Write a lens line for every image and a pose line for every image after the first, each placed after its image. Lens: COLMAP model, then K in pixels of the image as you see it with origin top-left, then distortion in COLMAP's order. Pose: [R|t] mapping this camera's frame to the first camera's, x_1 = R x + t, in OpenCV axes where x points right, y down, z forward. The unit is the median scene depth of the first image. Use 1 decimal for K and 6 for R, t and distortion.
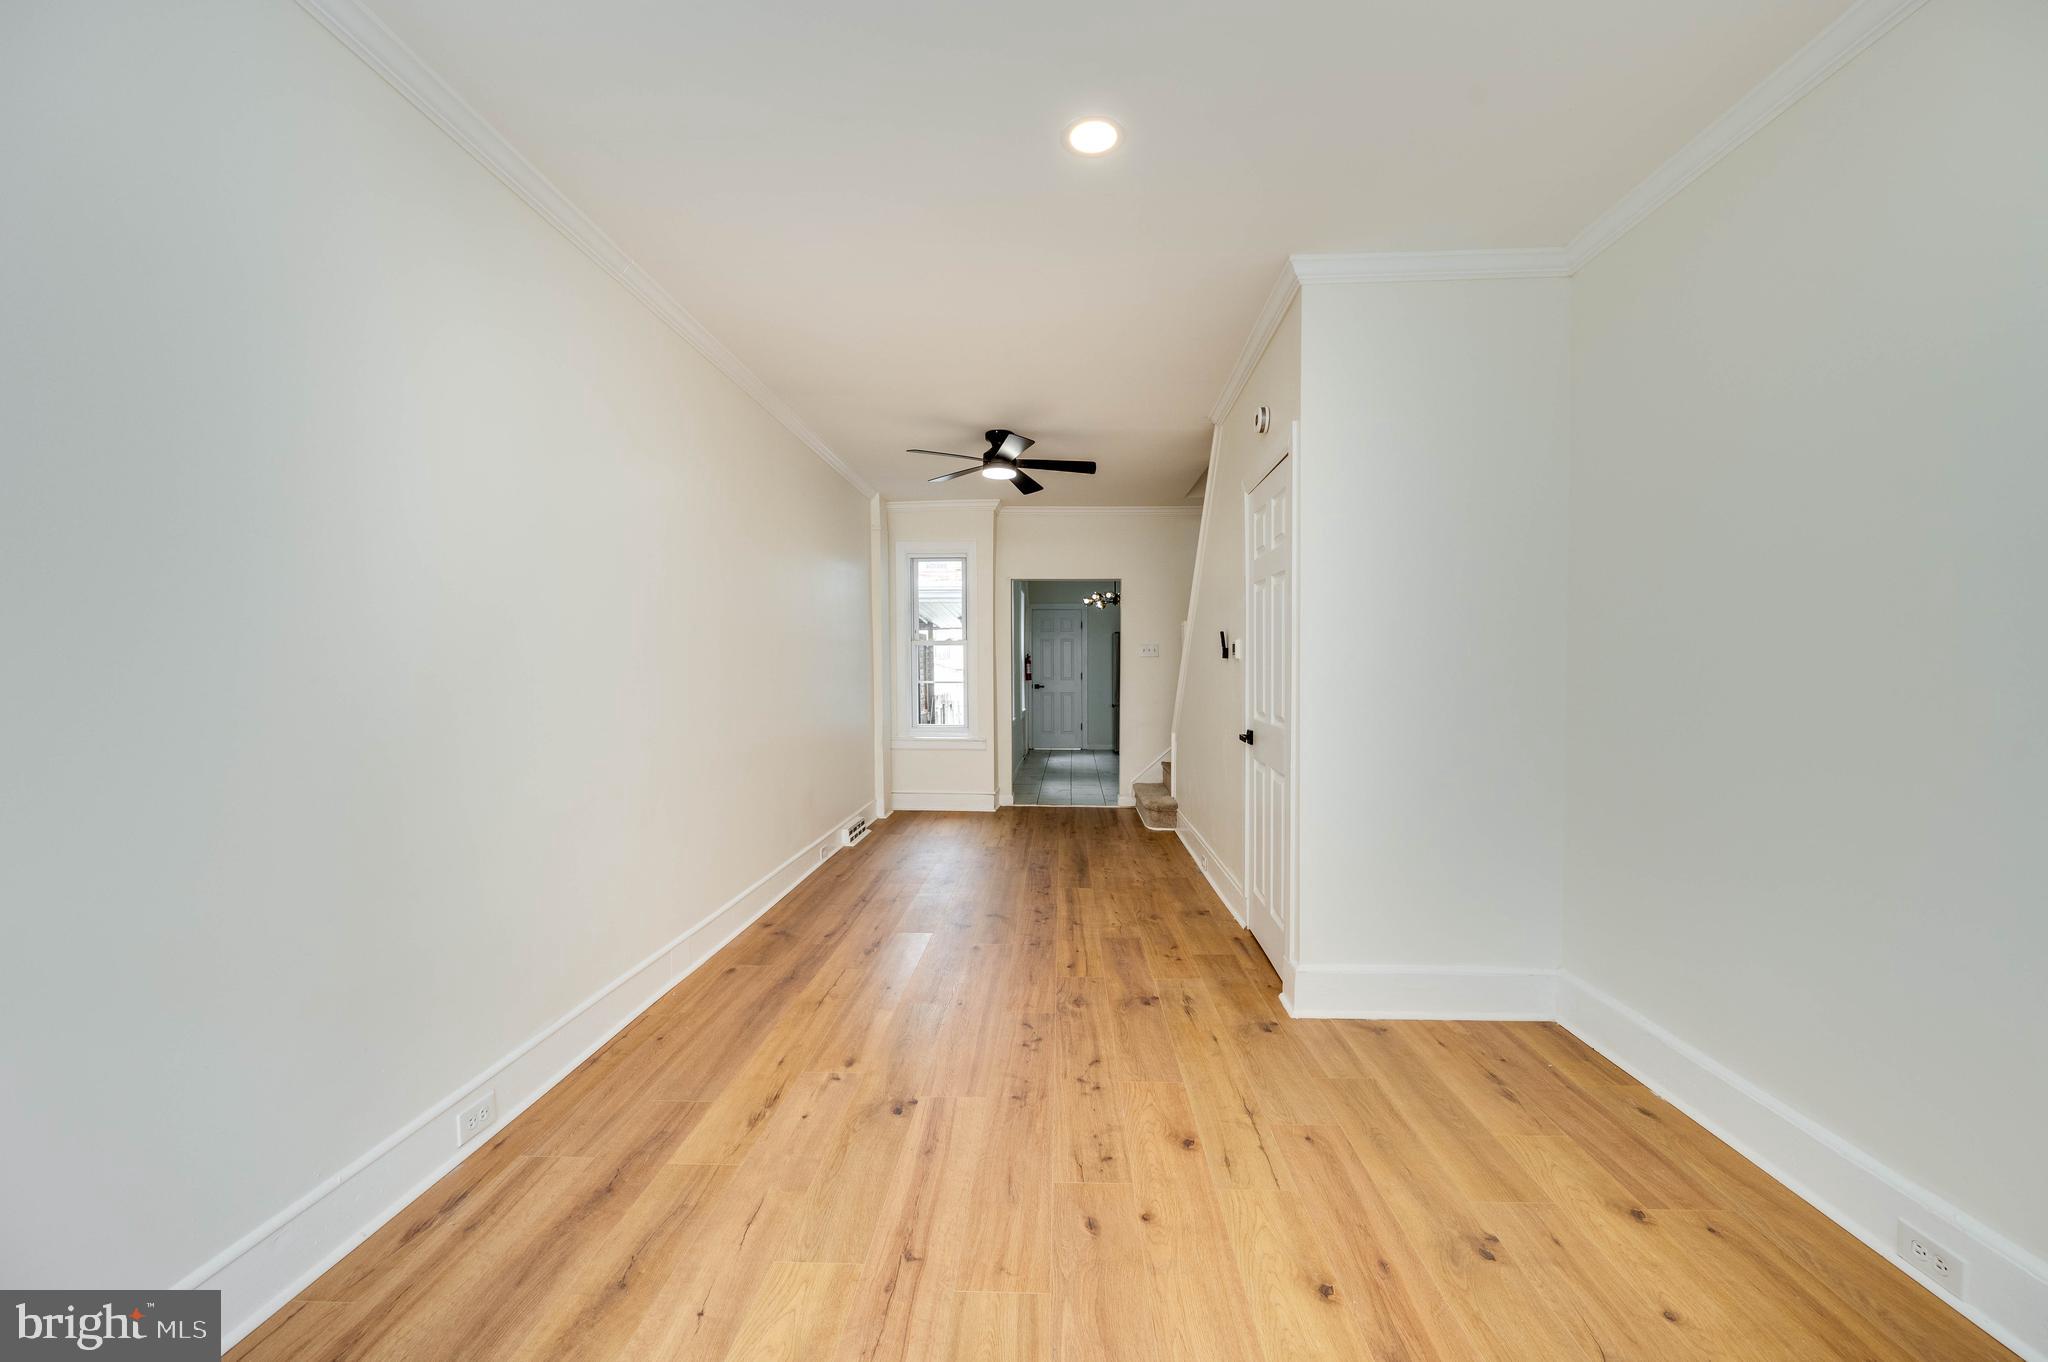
lens RADIAL K [[817.6, 0, 985.0], [0, 817.6, 671.1], [0, 0, 1]] dist [-0.002776, -0.000231]
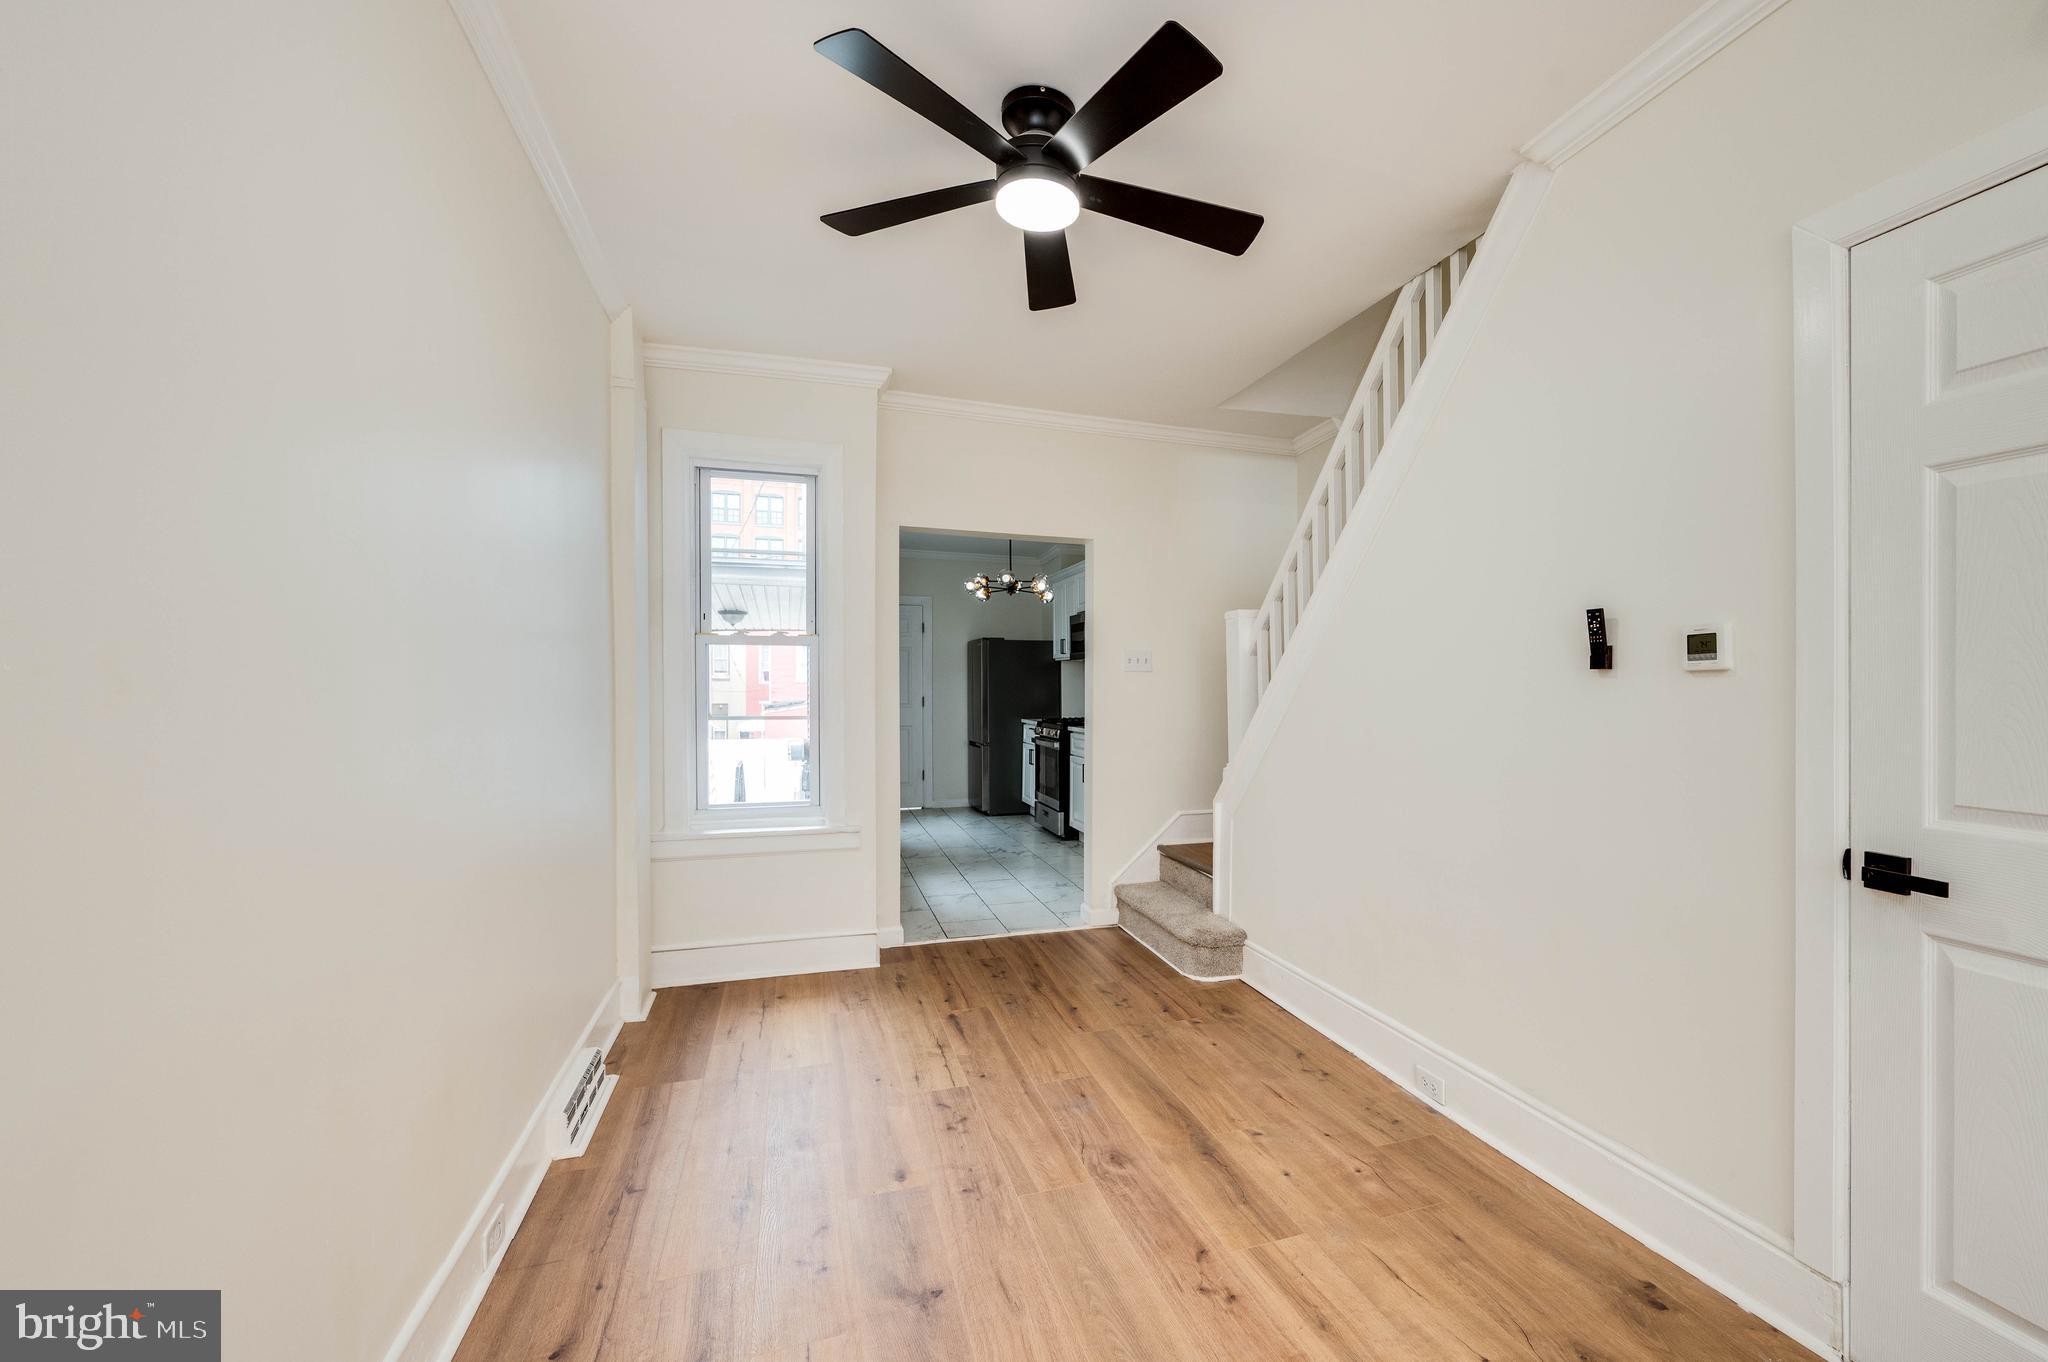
lens RADIAL K [[887.3, 0, 1128.8], [0, 887.3, 687.2], [0, 0, 1]] dist [-0.000716, -0.000182]
pose [[0.898645, 0.003219, 0.438665, -0.167974], [-0.000093, 0.999974, -0.007148, -0.002905], [-0.438677, 0.006383, 0.898622, 0.757410]]
